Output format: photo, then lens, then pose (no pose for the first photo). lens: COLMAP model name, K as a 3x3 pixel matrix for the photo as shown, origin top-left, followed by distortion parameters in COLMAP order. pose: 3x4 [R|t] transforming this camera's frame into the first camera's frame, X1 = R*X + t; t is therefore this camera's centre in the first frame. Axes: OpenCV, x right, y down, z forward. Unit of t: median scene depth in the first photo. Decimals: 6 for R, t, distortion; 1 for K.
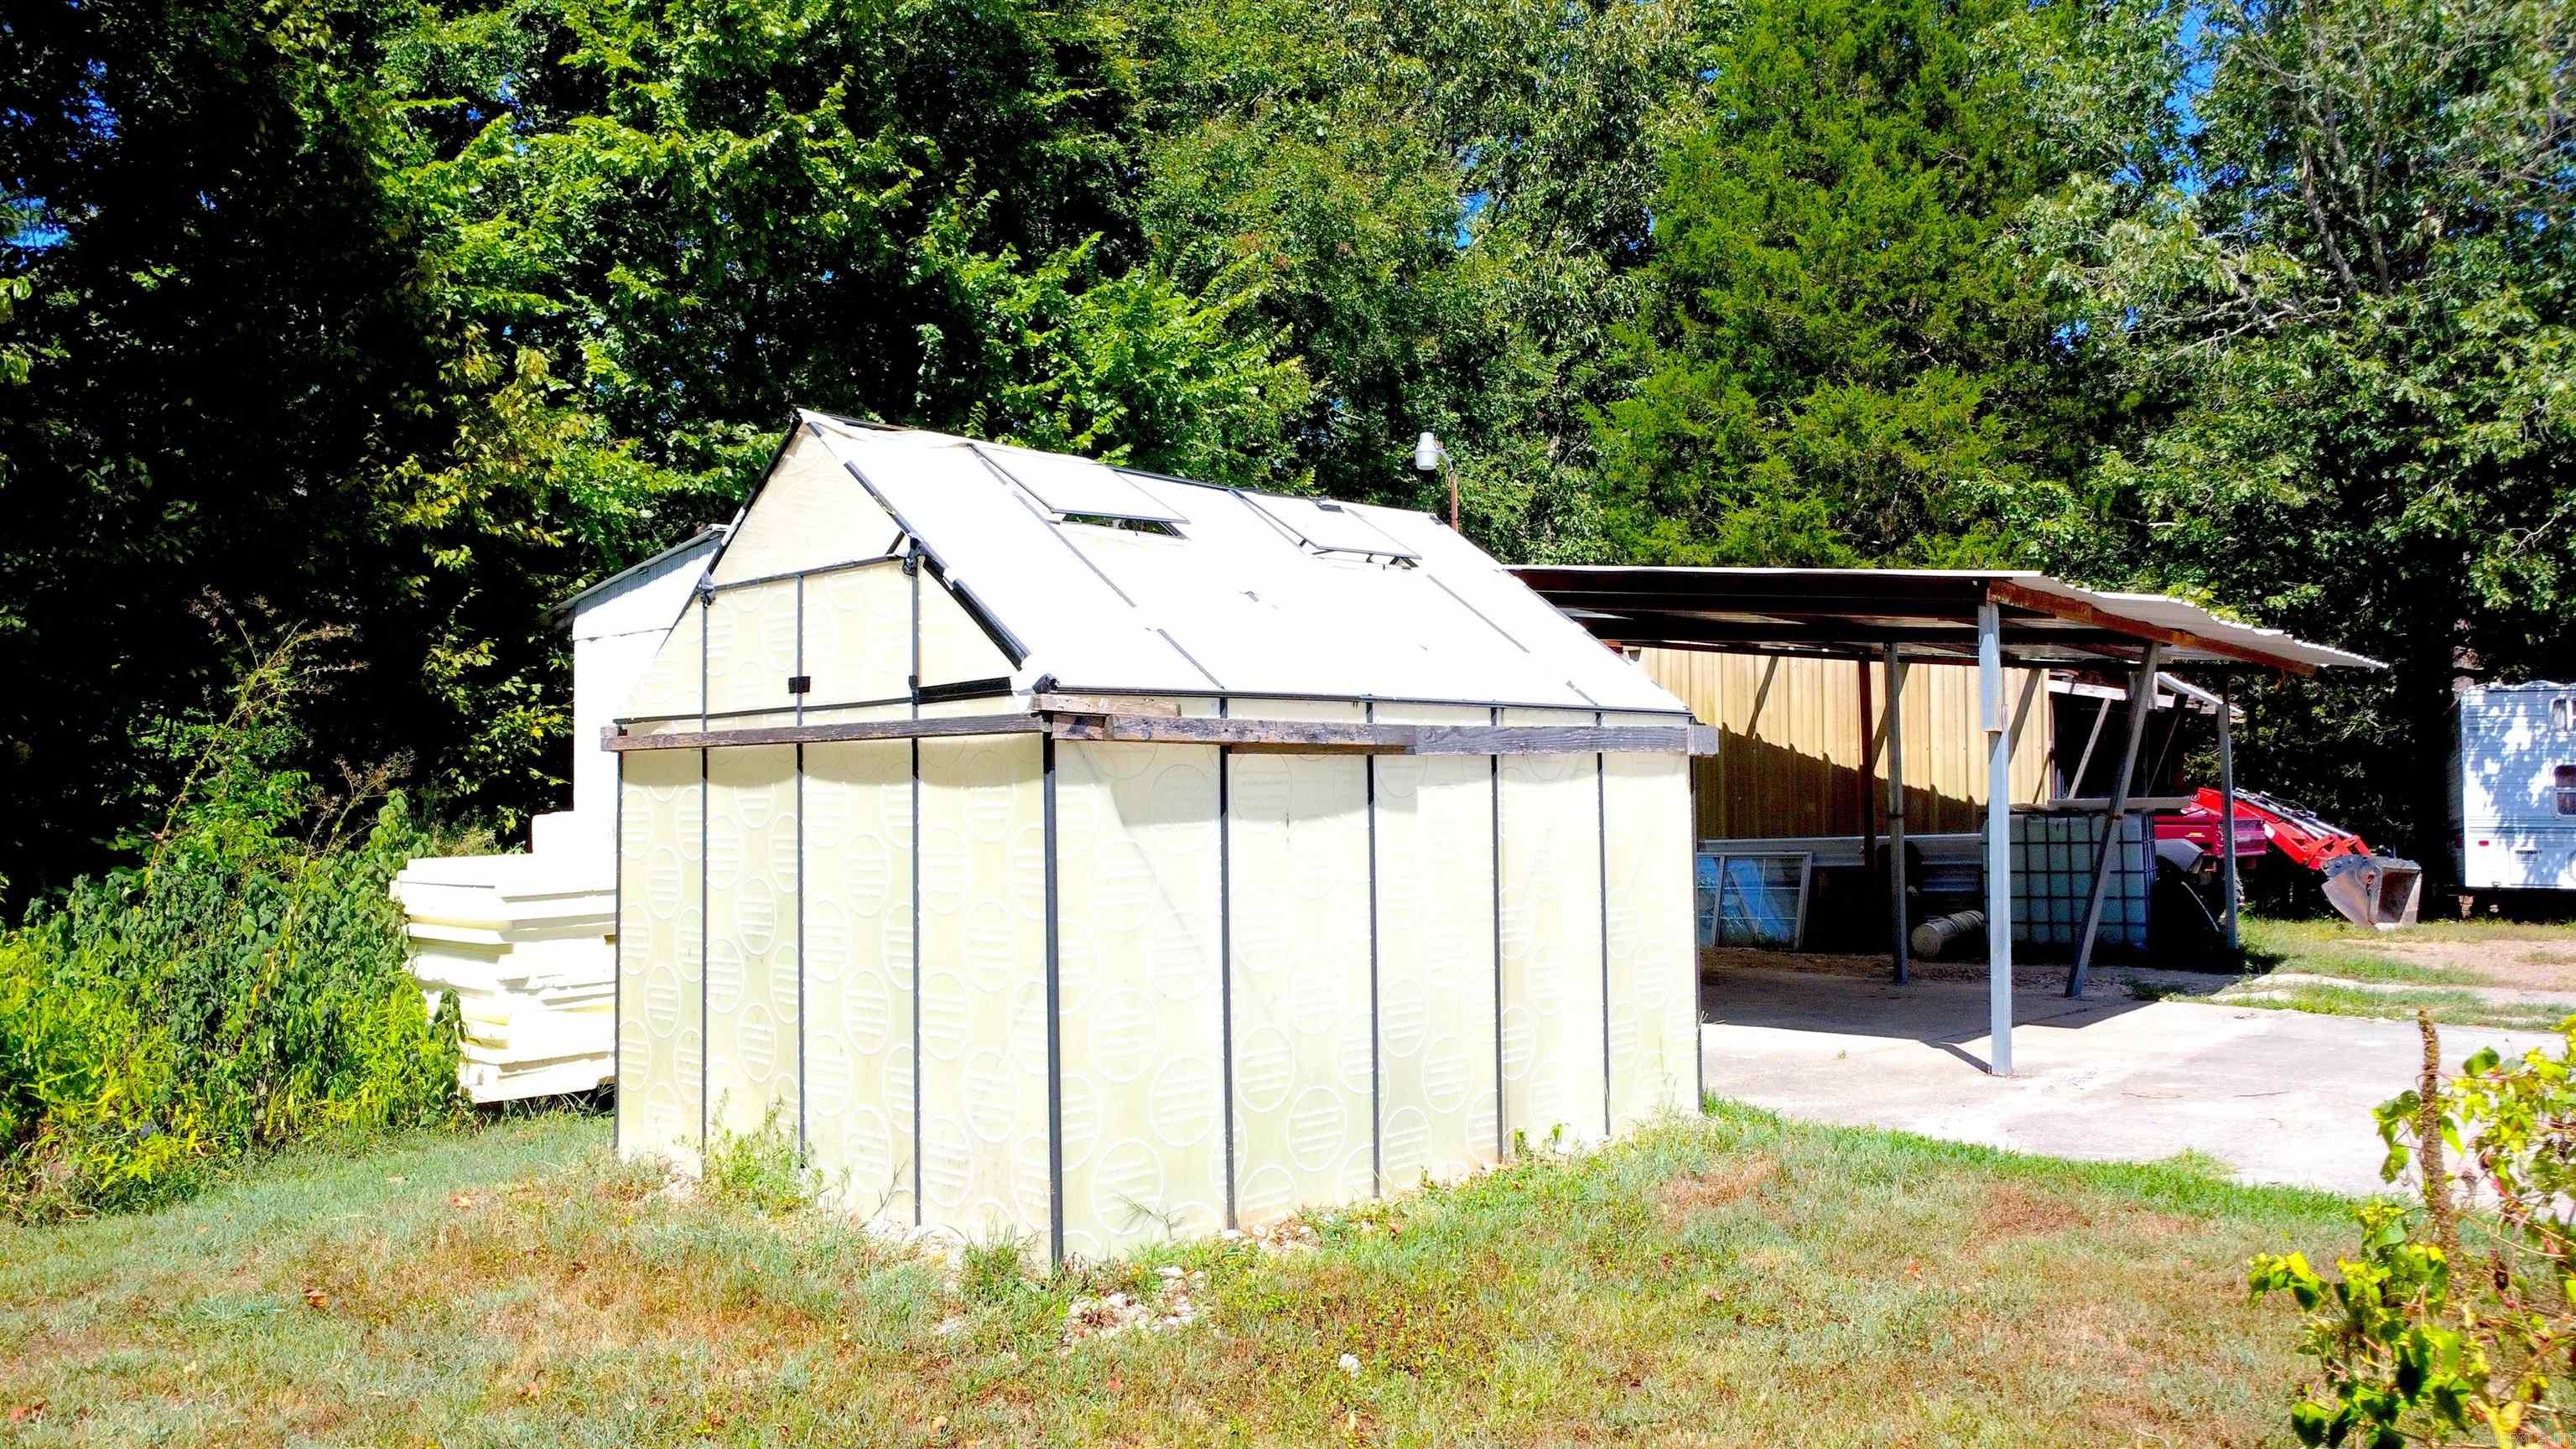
lens RADIAL K [[1861.7, 0, 1289.8], [0, 1861.7, 707.0], [0, 0, 1]] dist [-0.024604, 0.002566]
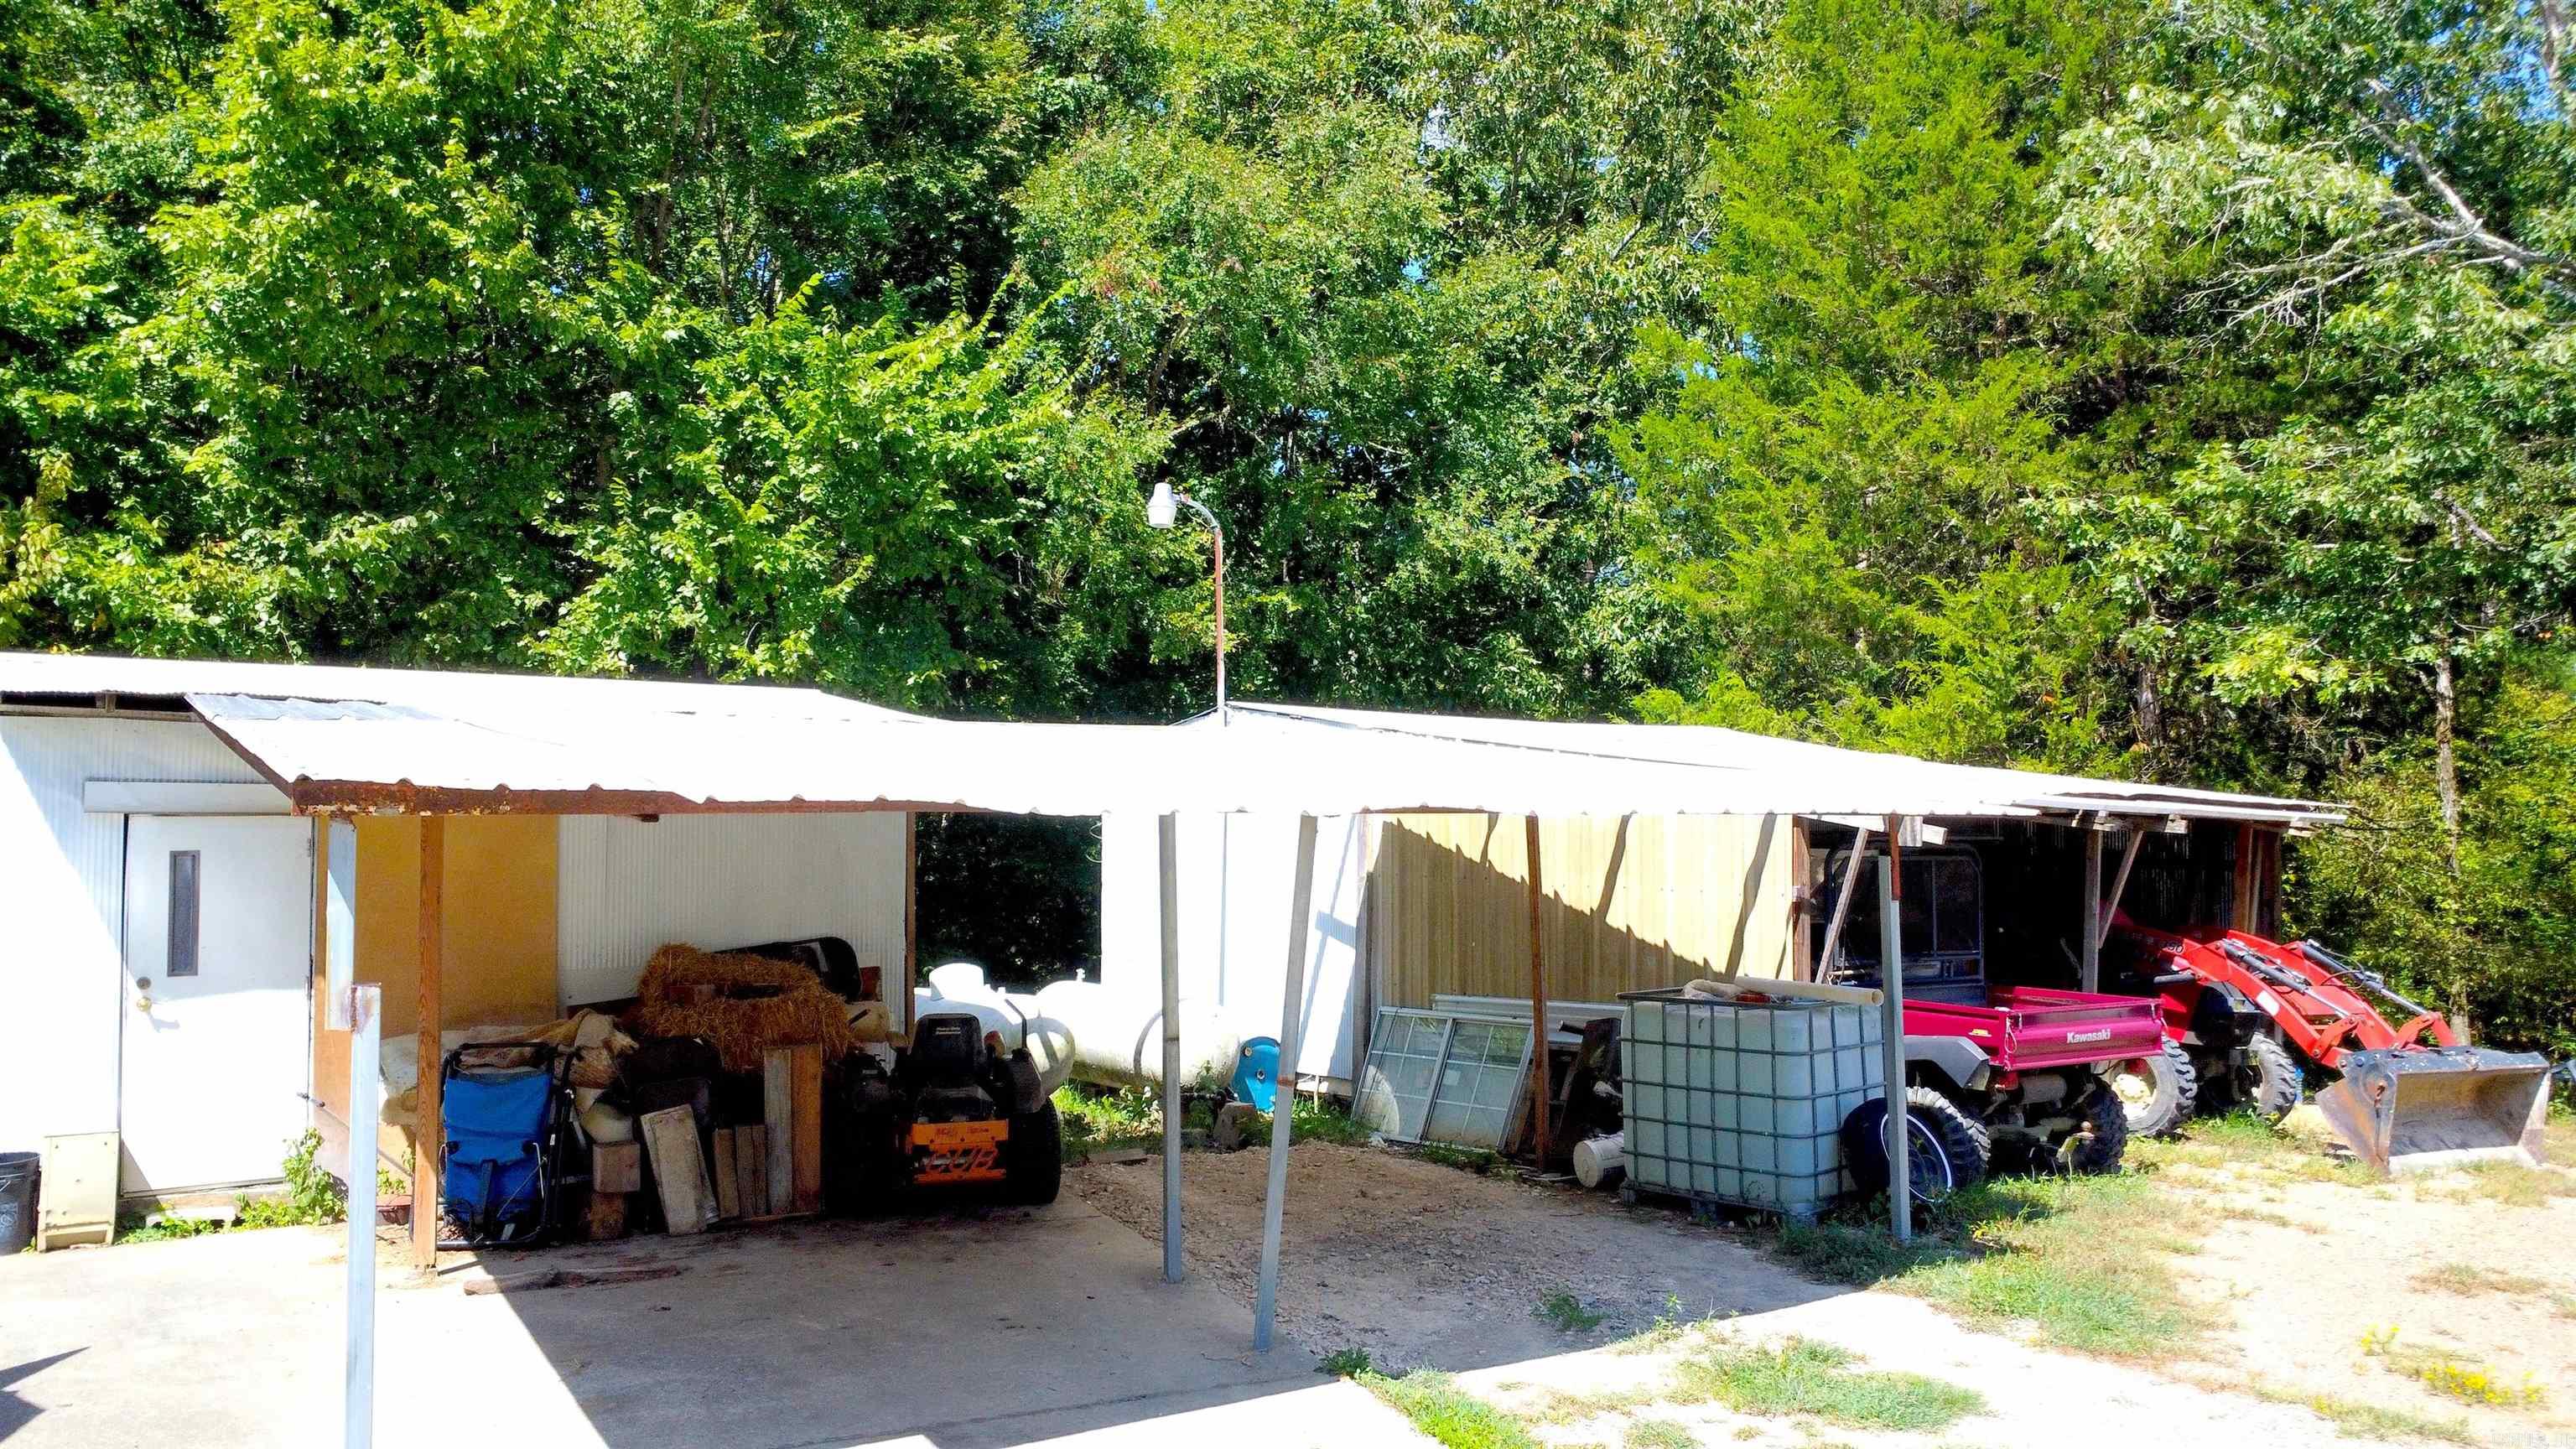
lens RADIAL K [[1861.7, 0, 1289.8], [0, 1861.7, 707.0], [0, 0, 1]] dist [-0.024604, 0.002566]
pose [[0.952466, -0.011418, -0.304432, 0.384309], [0.008125, 0.999894, -0.012082, -0.037356], [0.304538, 0.009034, 0.952457, 0.229905]]
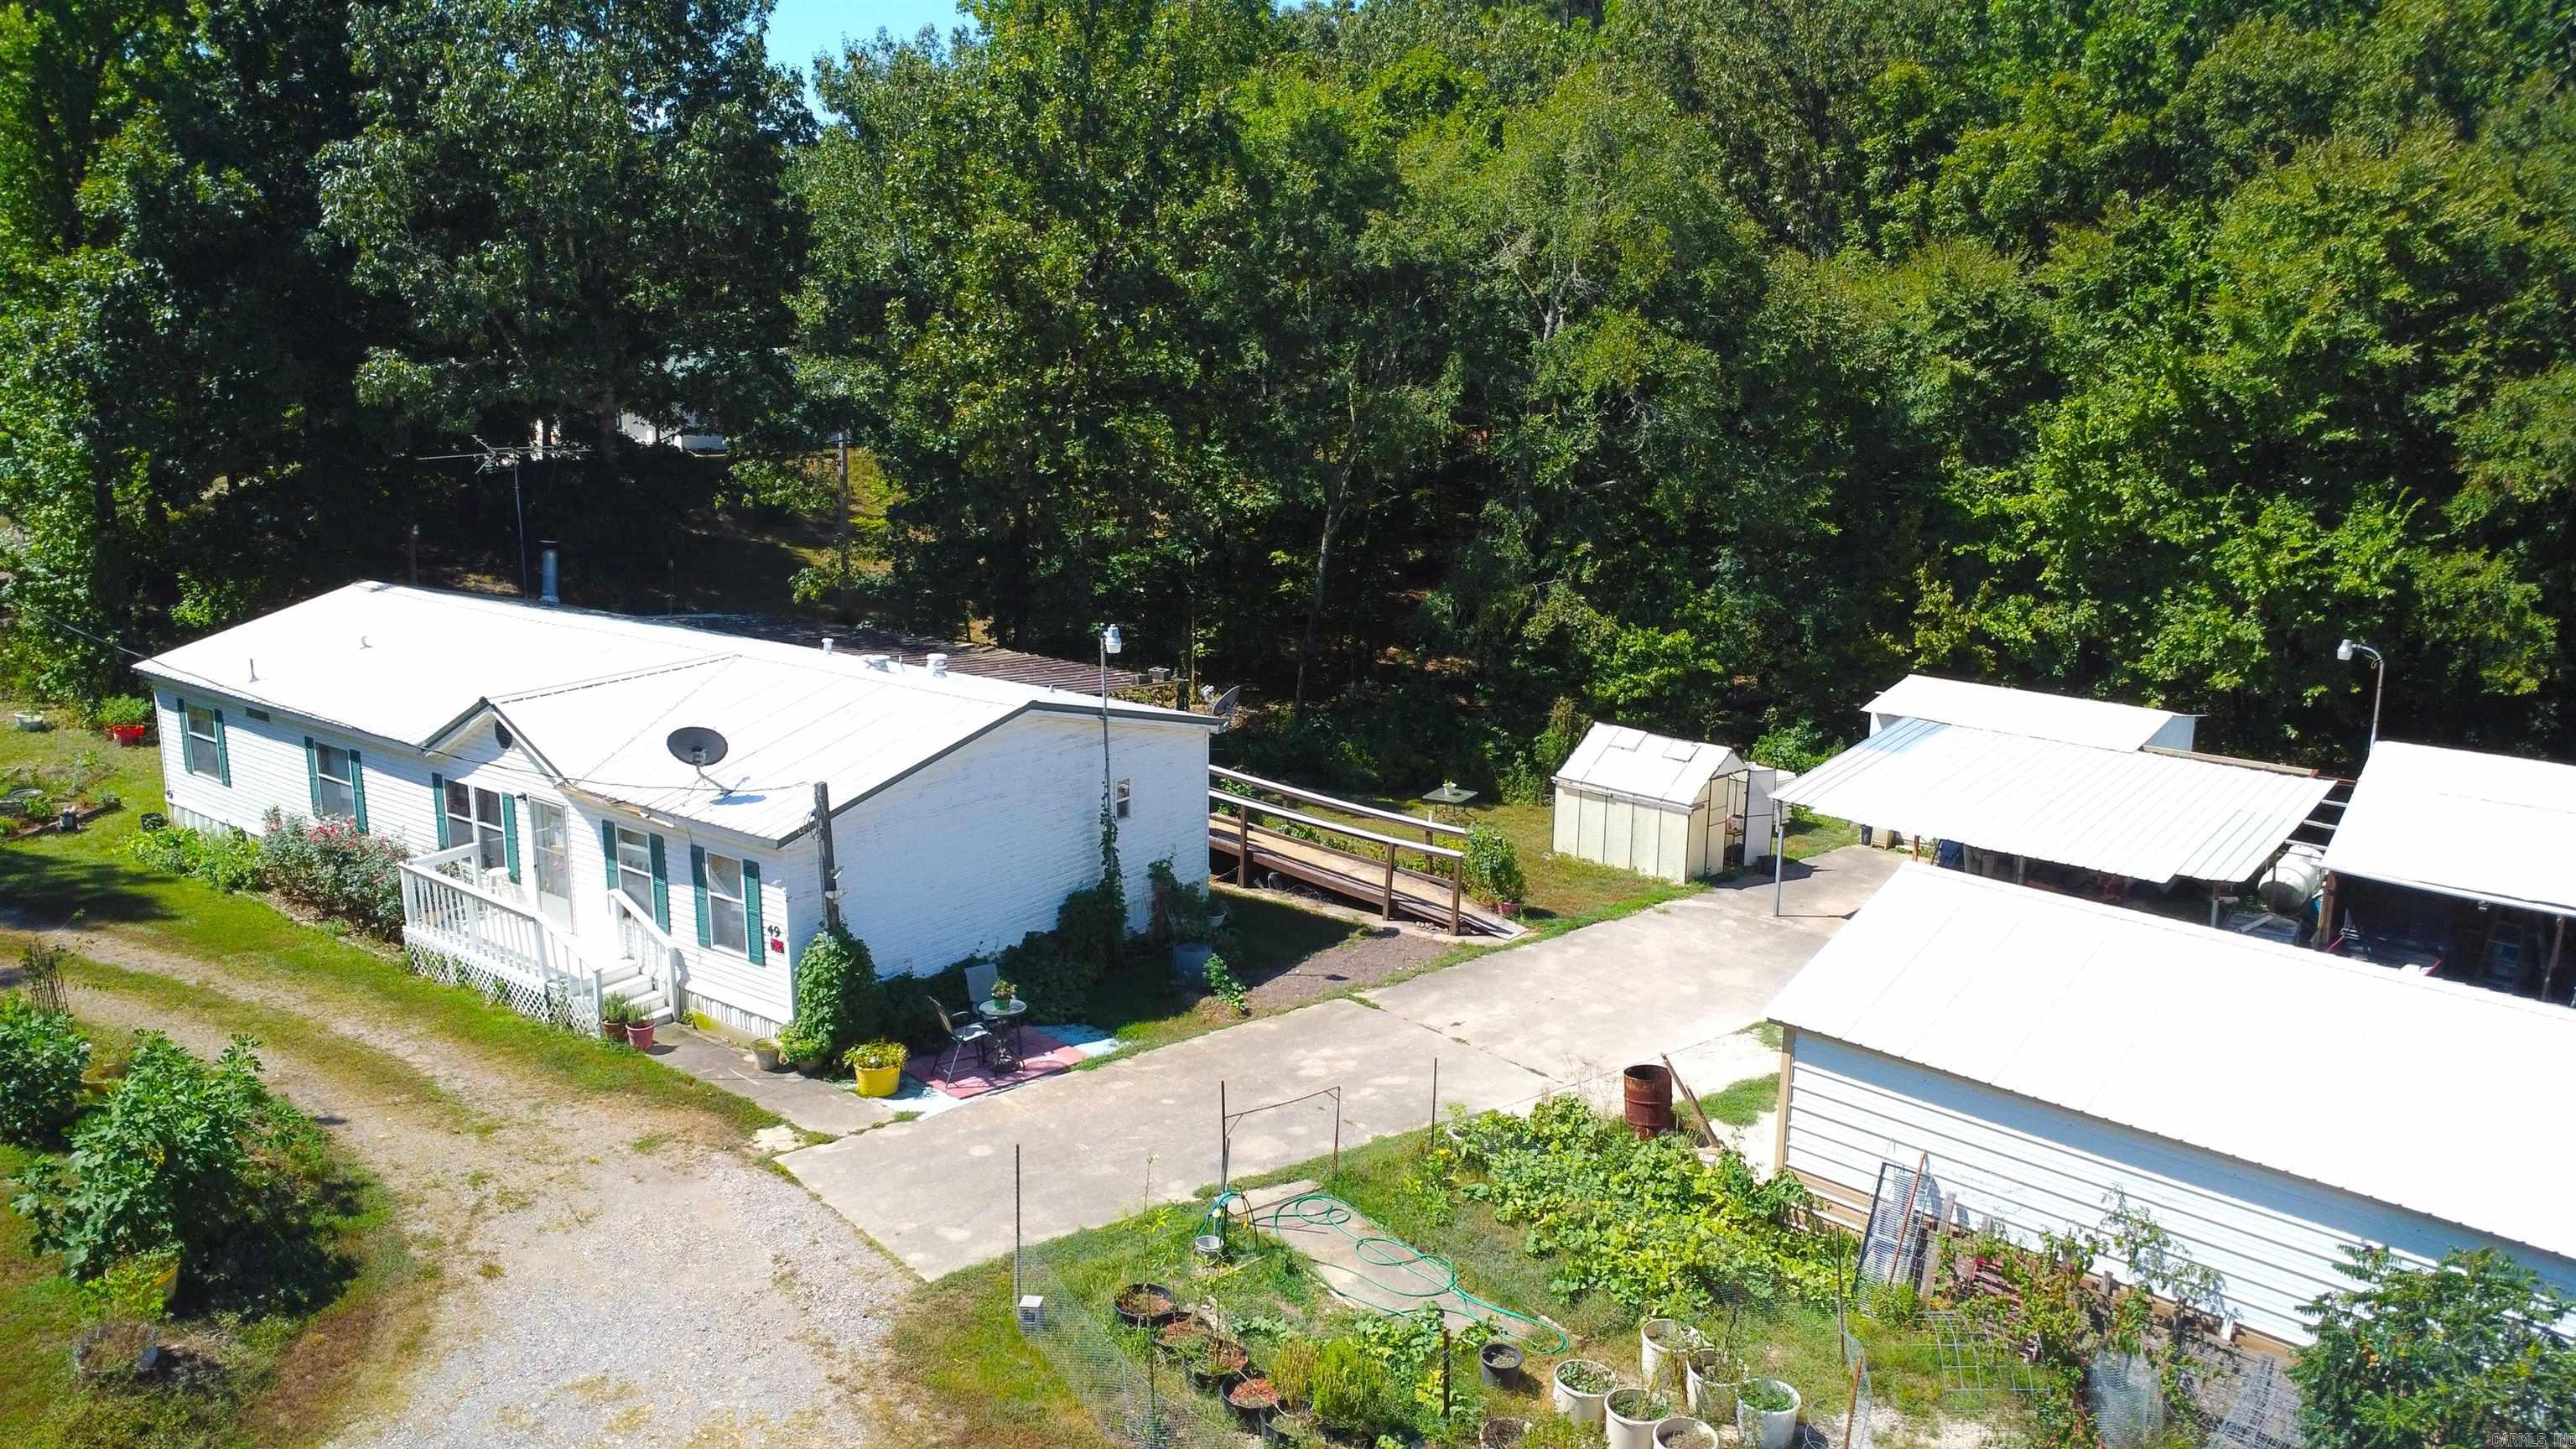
lens RADIAL K [[1869.5, 0, 1288.0], [0, 1869.5, 724.5], [0, 0, 1]] dist [-0.033873, 0.000931]
pose [[-0.027175, 0.204712, -0.978445, 1.876104], [0.025469, 0.978630, 0.204044, -0.458151], [0.999306, -0.019375, -0.031808, 0.039021]]
